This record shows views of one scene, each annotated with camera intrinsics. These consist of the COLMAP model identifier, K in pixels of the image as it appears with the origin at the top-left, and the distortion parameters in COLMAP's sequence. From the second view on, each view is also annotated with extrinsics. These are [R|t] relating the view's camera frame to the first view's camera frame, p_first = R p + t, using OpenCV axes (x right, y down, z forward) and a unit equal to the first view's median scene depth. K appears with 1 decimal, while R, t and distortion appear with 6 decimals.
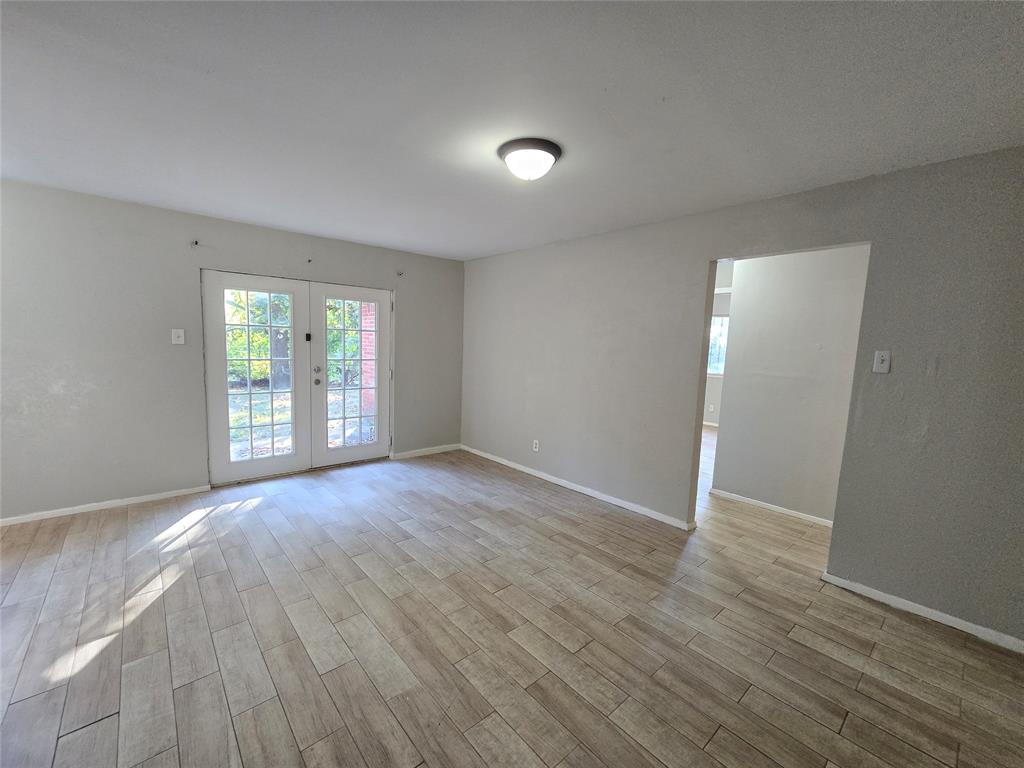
lens RADIAL K [[414.4, 0, 512.0], [0, 414.4, 384.0], [0, 0, 1]] dist [0.000004, -0.000274]
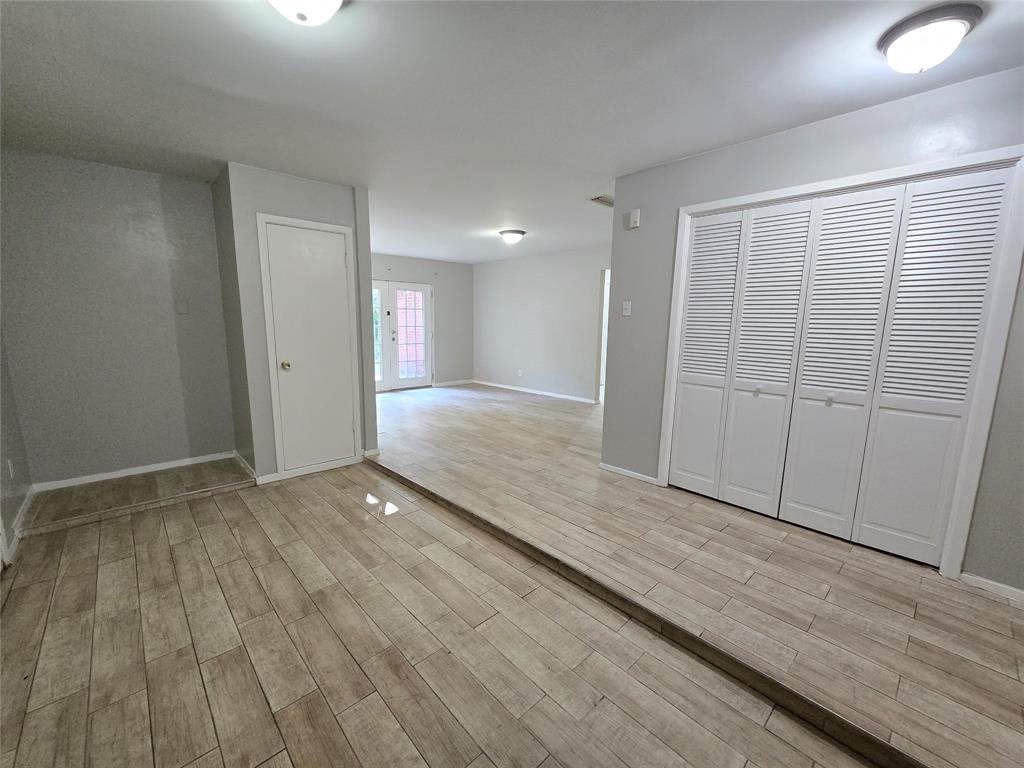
lens RADIAL K [[414.4, 0, 512.0], [0, 414.4, 384.0], [0, 0, 1]] dist [0.000004, -0.000274]
pose [[0.999234, -0.028022, 0.027331, -0.040349], [0.026613, 0.998363, 0.050629, 0.167377], [-0.028705, -0.049863, 0.998344, -1.179488]]
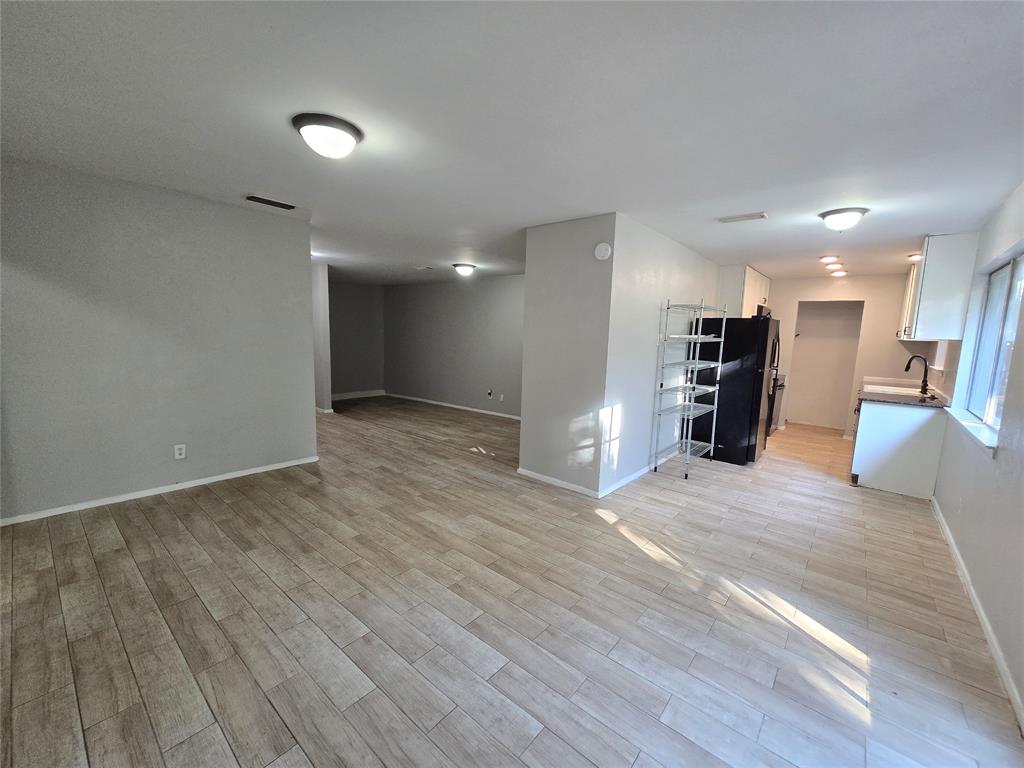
lens RADIAL K [[414.4, 0, 512.0], [0, 414.4, 384.0], [0, 0, 1]] dist [0.000004, -0.000274]
pose [[-0.987057, -0.048809, -0.152764, -0.206992], [-0.081670, 0.972774, 0.216889, -0.179008], [0.138018, 0.226558, -0.964169, 1.695889]]
